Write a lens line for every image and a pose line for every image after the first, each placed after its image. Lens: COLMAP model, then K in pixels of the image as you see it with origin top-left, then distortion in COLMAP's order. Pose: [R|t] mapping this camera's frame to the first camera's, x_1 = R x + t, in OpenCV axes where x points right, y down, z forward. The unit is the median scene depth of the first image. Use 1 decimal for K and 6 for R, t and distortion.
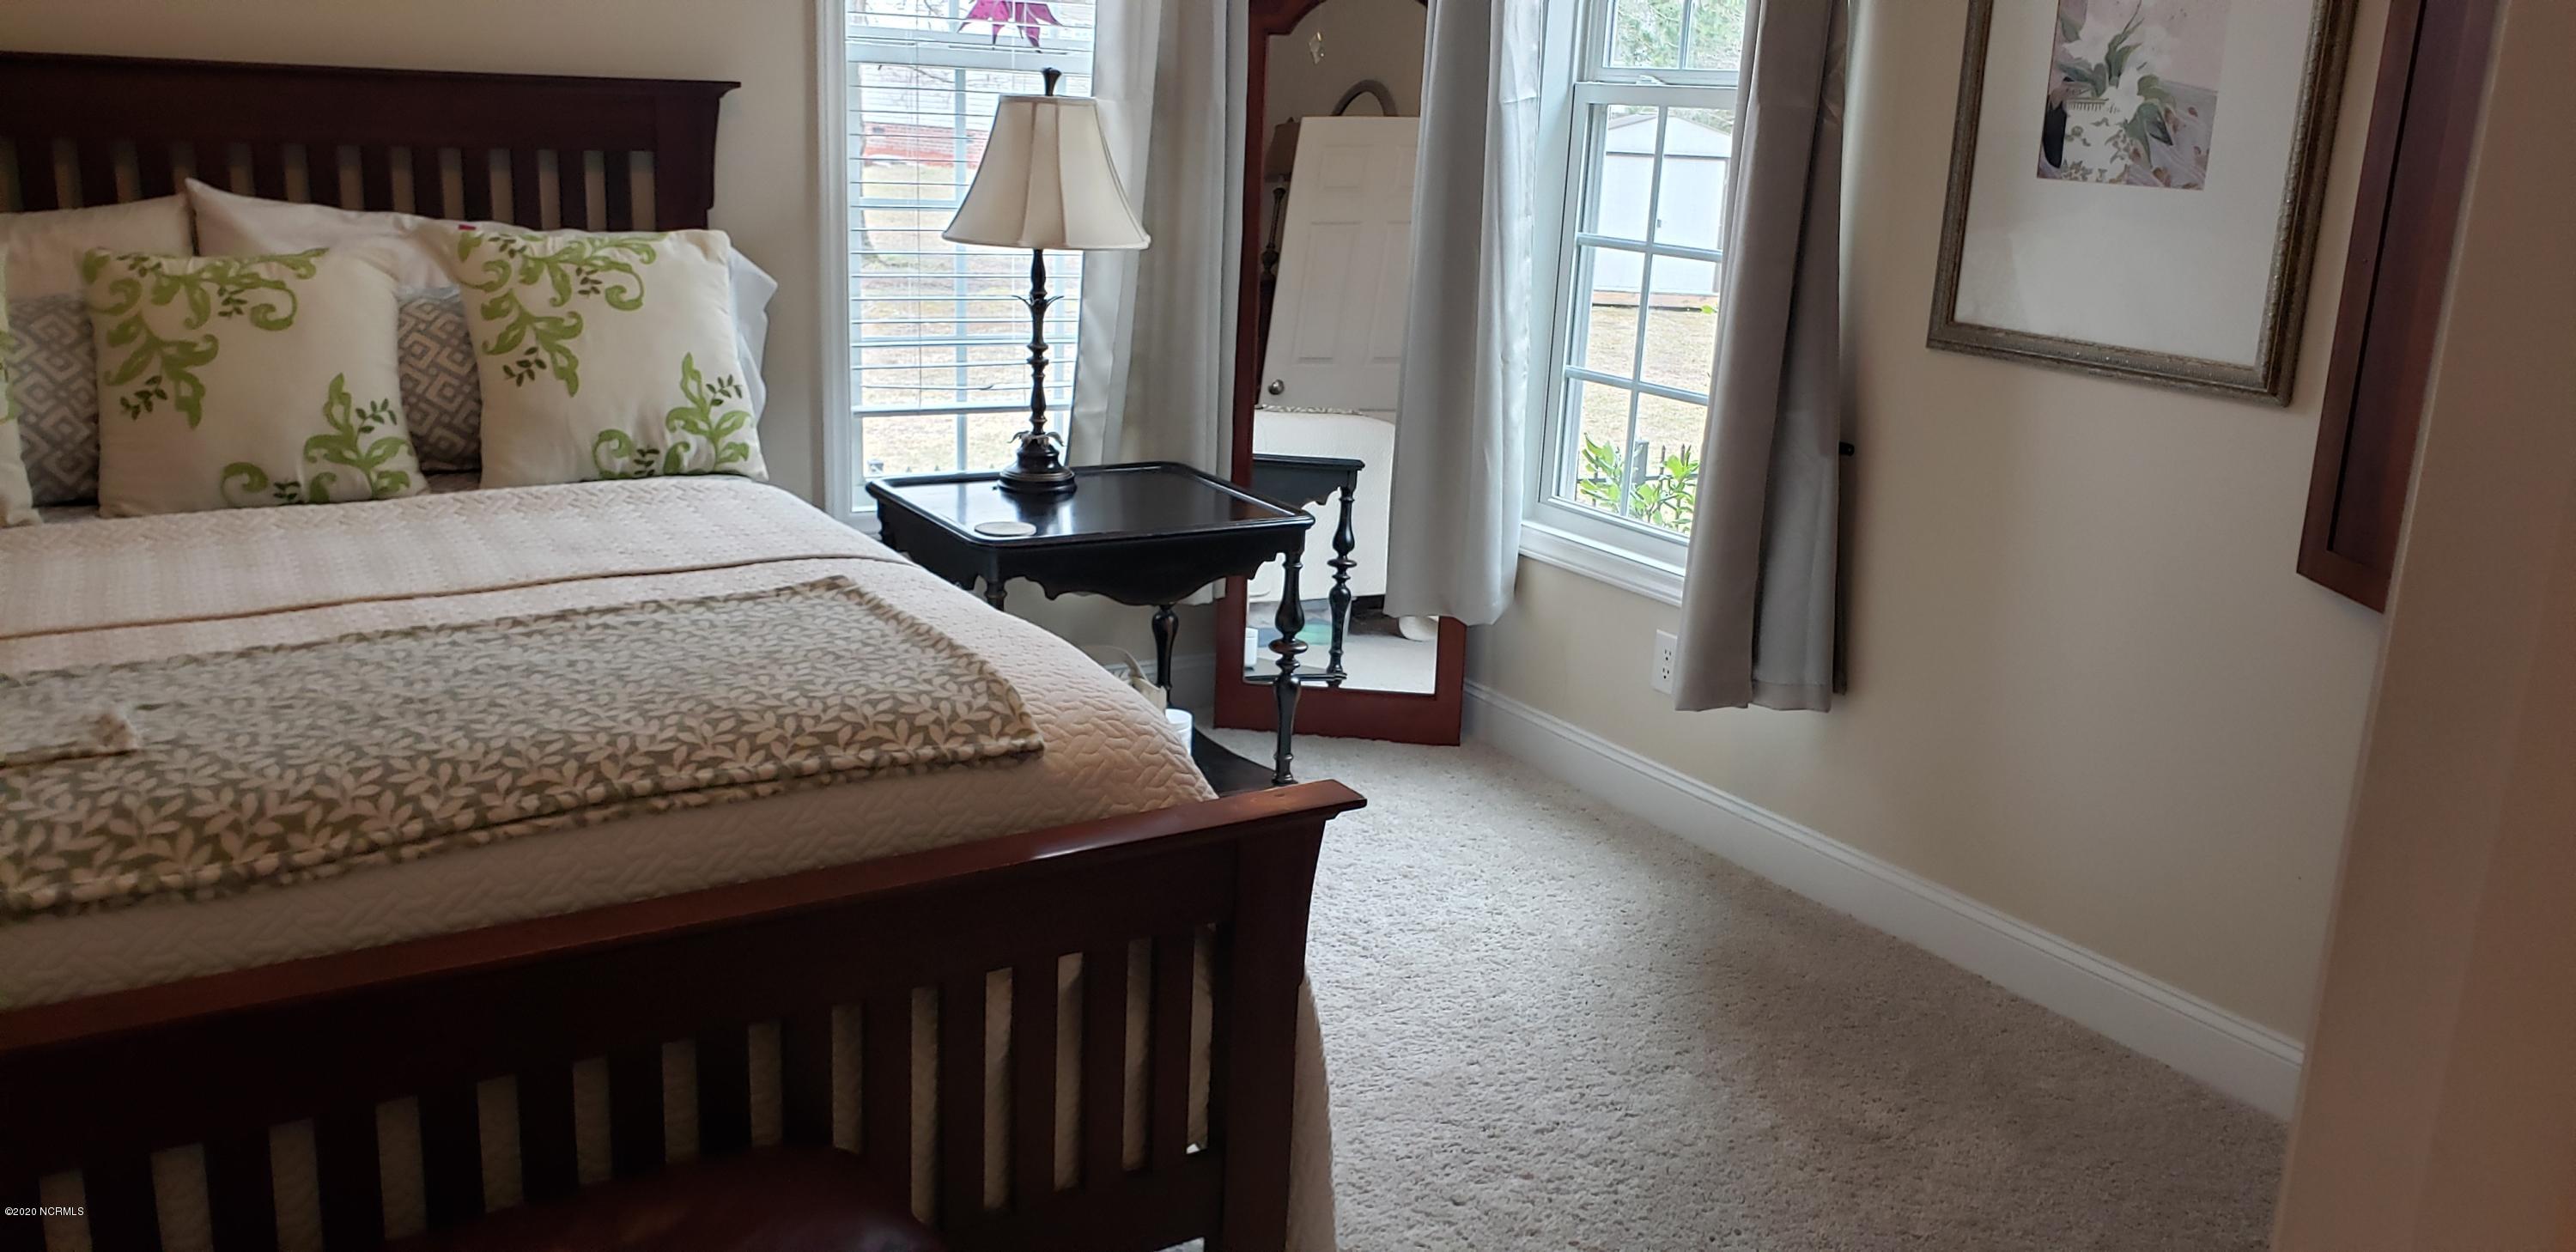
lens RADIAL K [[2023.3, 0, 1352.1], [0, 2023.3, 632.6], [0, 0, 1]] dist [0.028856, -0.039535]
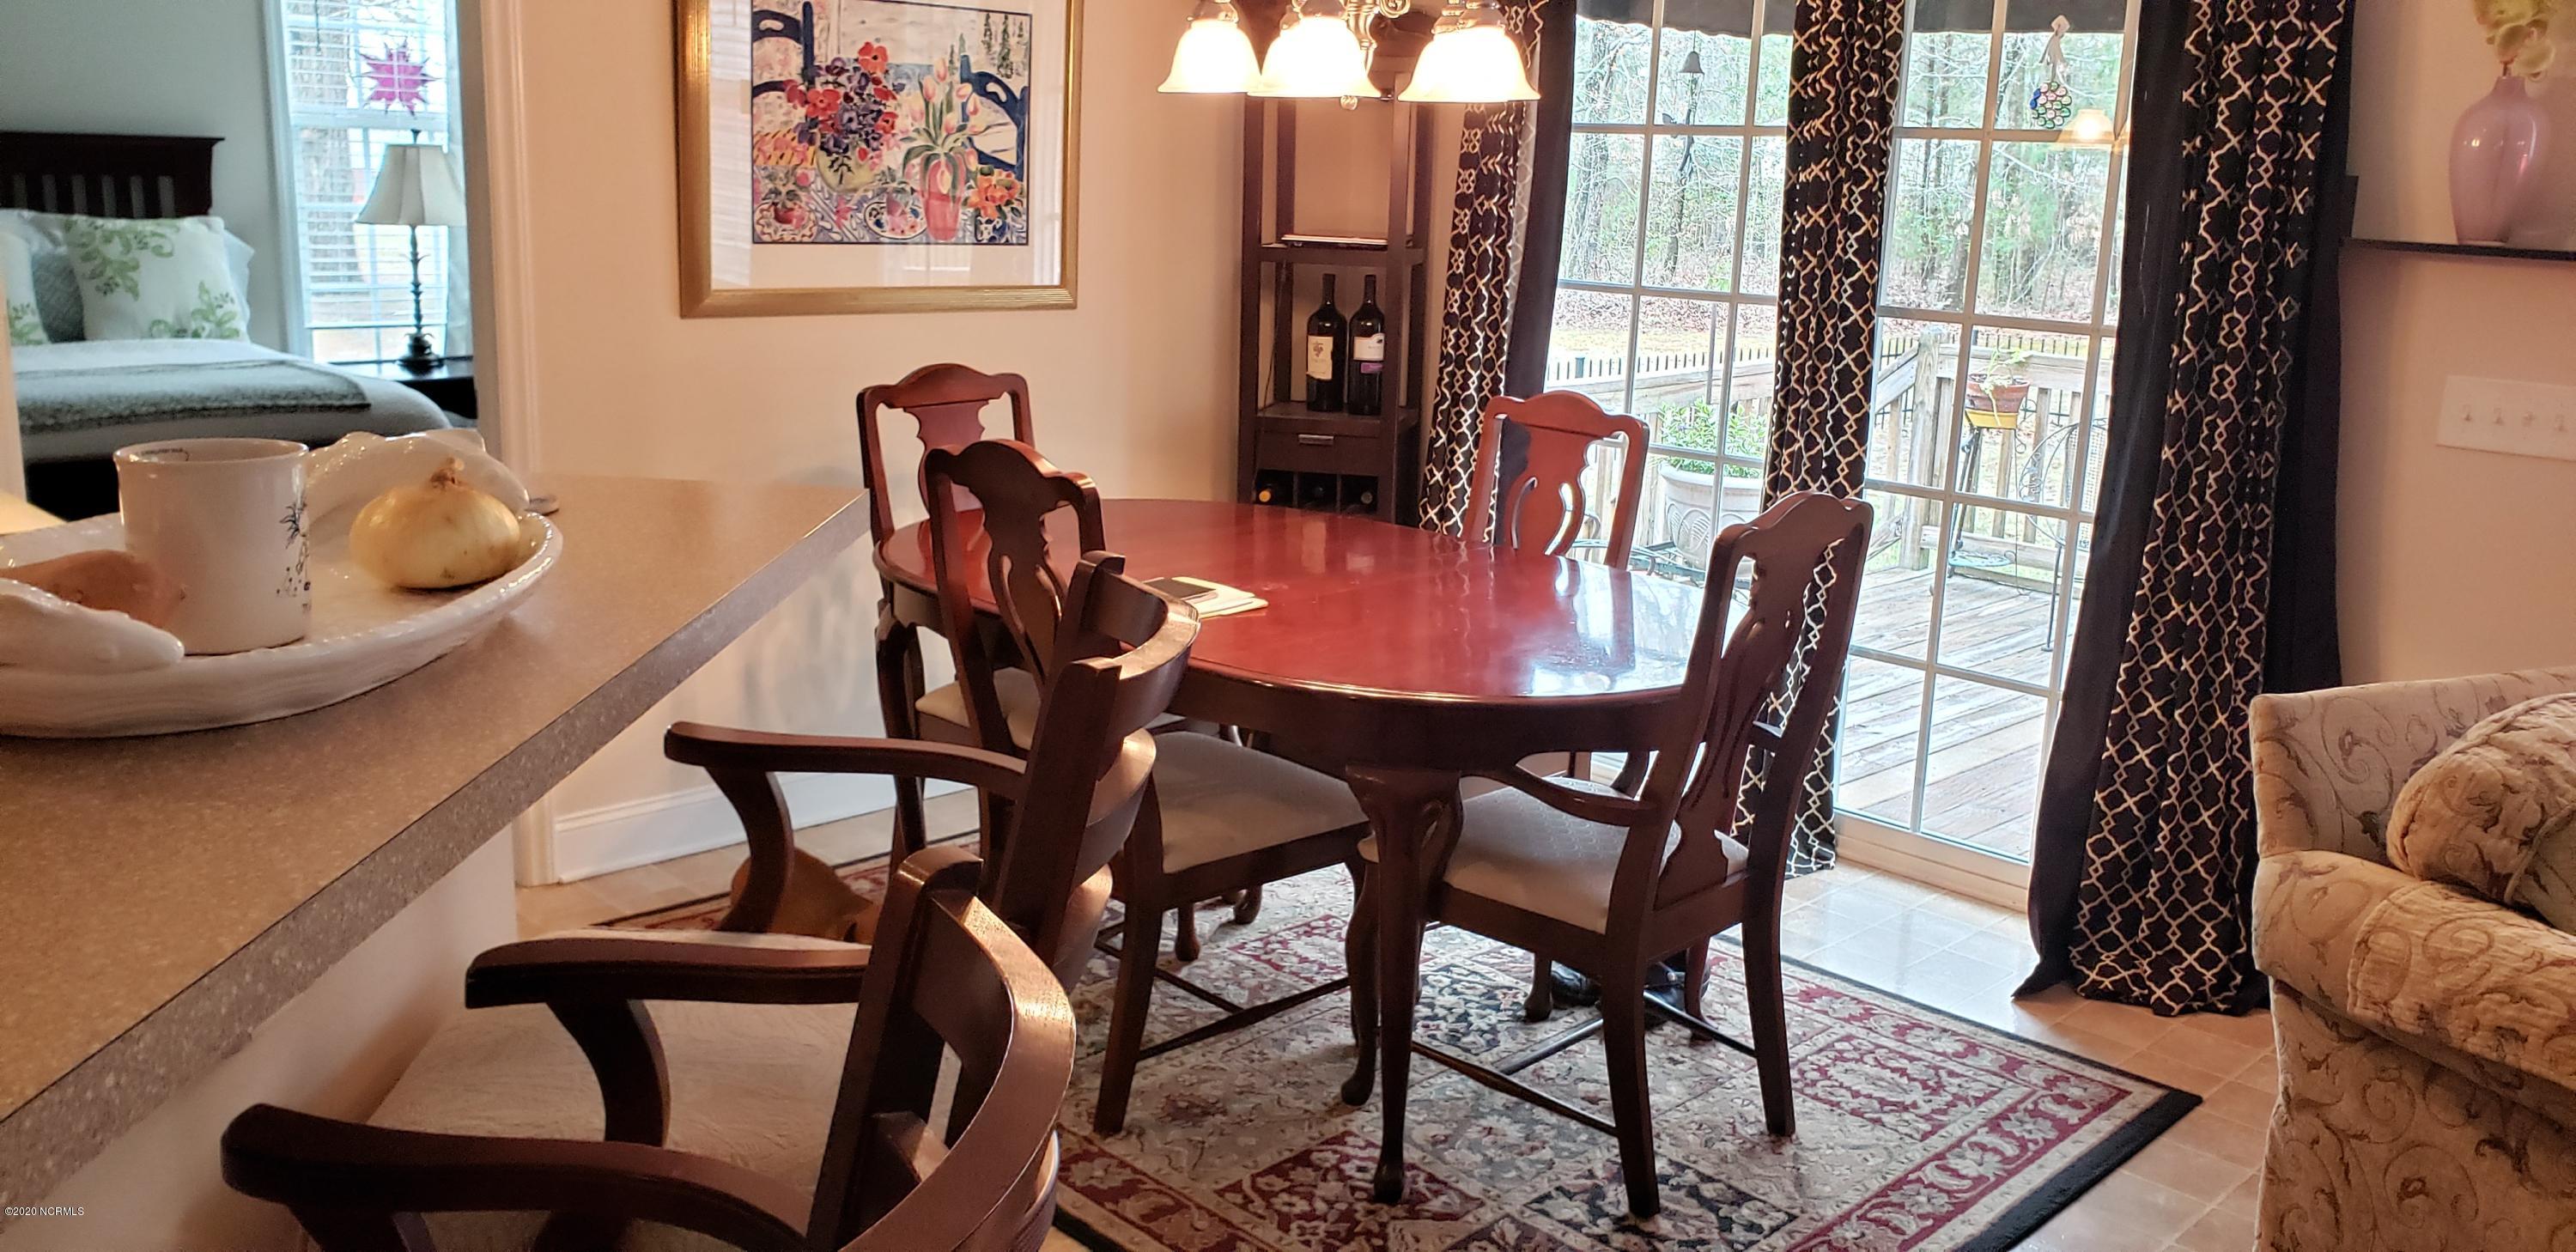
lens RADIAL K [[2023.3, 0, 1439.4], [0, 2023.3, 600.0], [0, 0, 1]] dist [0.028856, -0.039535]
pose [[0.970716, -0.051007, 0.234754, 0.323627], [0.058973, 0.997893, -0.027036, 0.272640], [-0.232881, 0.040089, 0.971679, -1.070282]]
